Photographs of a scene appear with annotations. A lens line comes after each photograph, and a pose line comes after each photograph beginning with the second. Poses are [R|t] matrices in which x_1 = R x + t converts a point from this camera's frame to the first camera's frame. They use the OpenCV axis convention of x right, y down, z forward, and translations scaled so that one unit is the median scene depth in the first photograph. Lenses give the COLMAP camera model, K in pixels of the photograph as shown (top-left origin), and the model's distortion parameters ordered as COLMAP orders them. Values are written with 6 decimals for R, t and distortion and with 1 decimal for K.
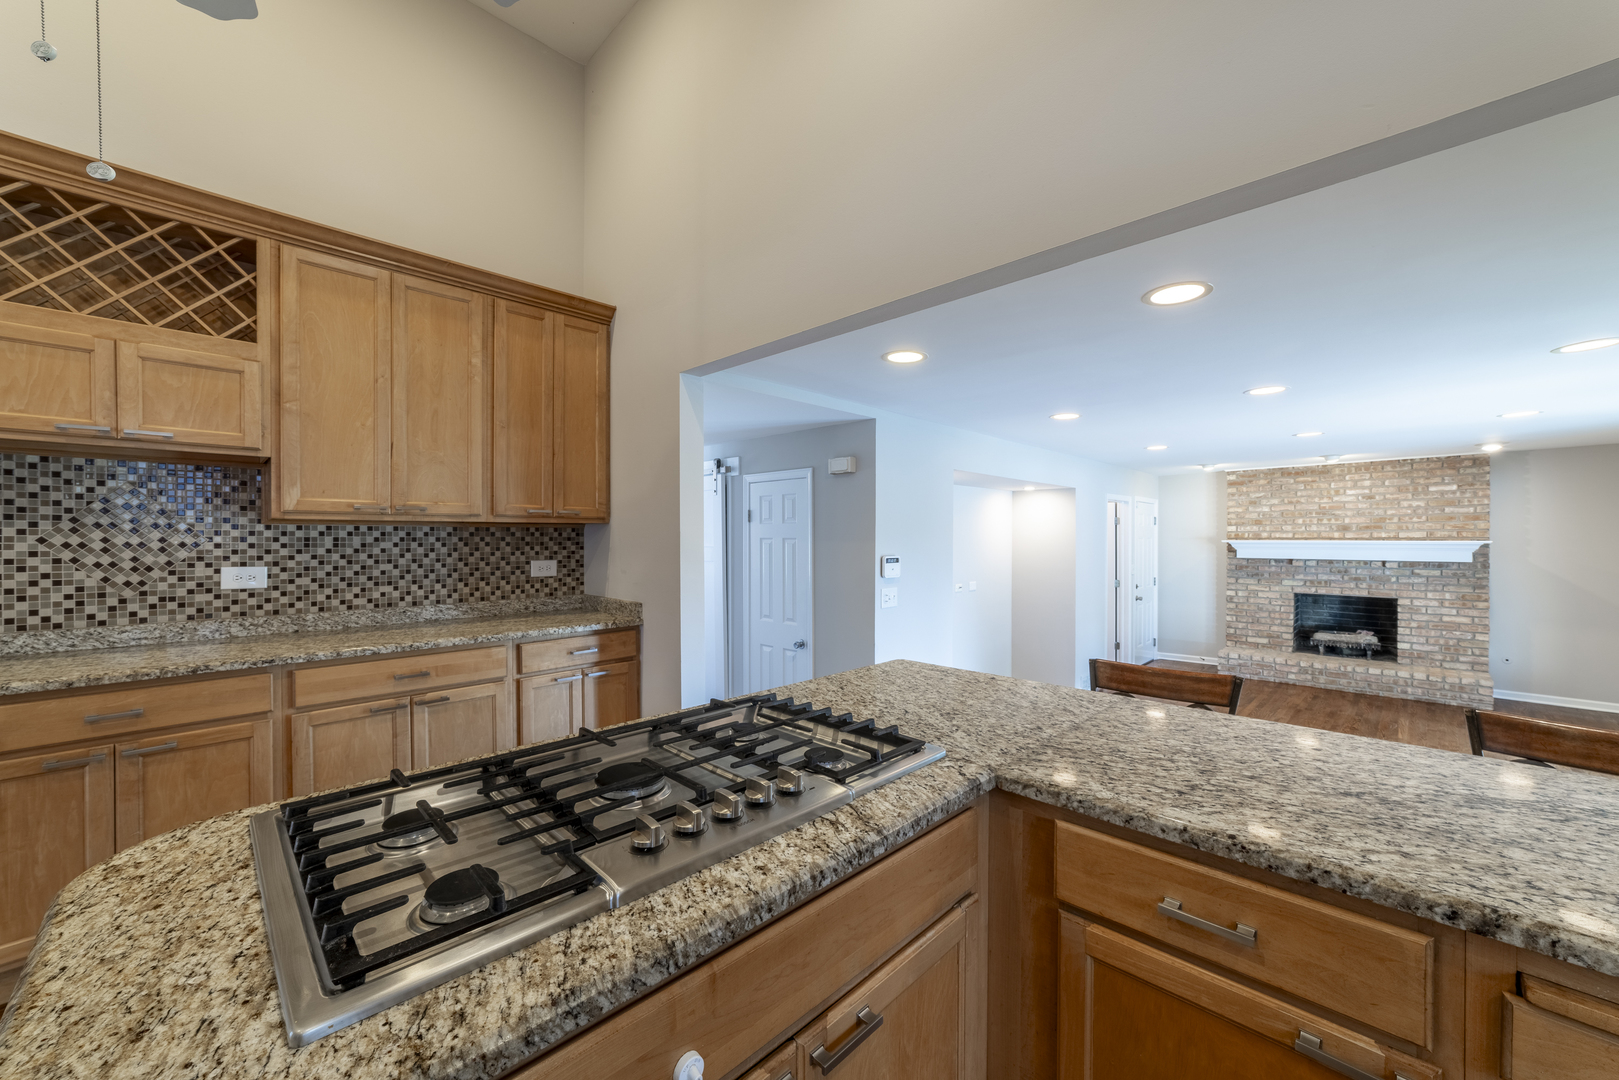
lens RADIAL K [[612.7, 0, 813.3], [0, 612.7, 540.0], [0, 0, 1]] dist [-0.012169, 0.002213]
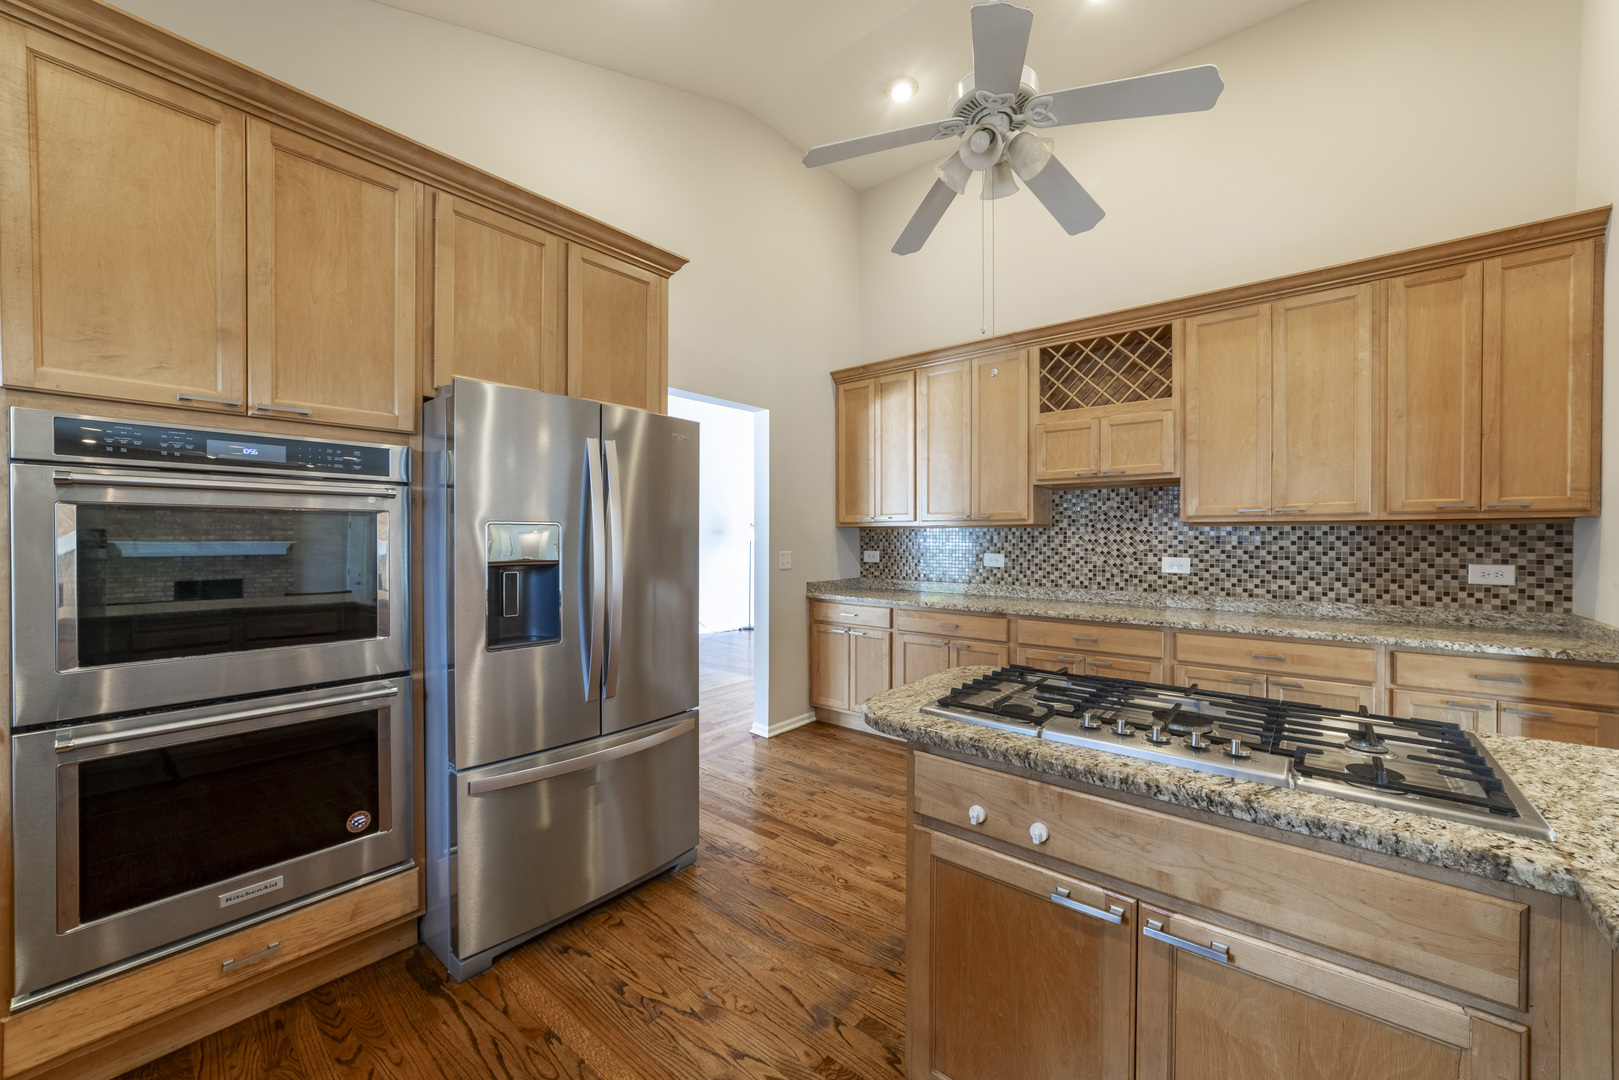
lens RADIAL K [[612.7, 0, 819.5], [0, 612.7, 539.9], [0, 0, 1]] dist [-0.012169, 0.002213]
pose [[0.106939, 0.003520, -0.994259, 0.346363], [-0.006523, 0.999975, 0.002839, 0.005292], [0.994244, 0.006182, 0.106959, 0.039640]]
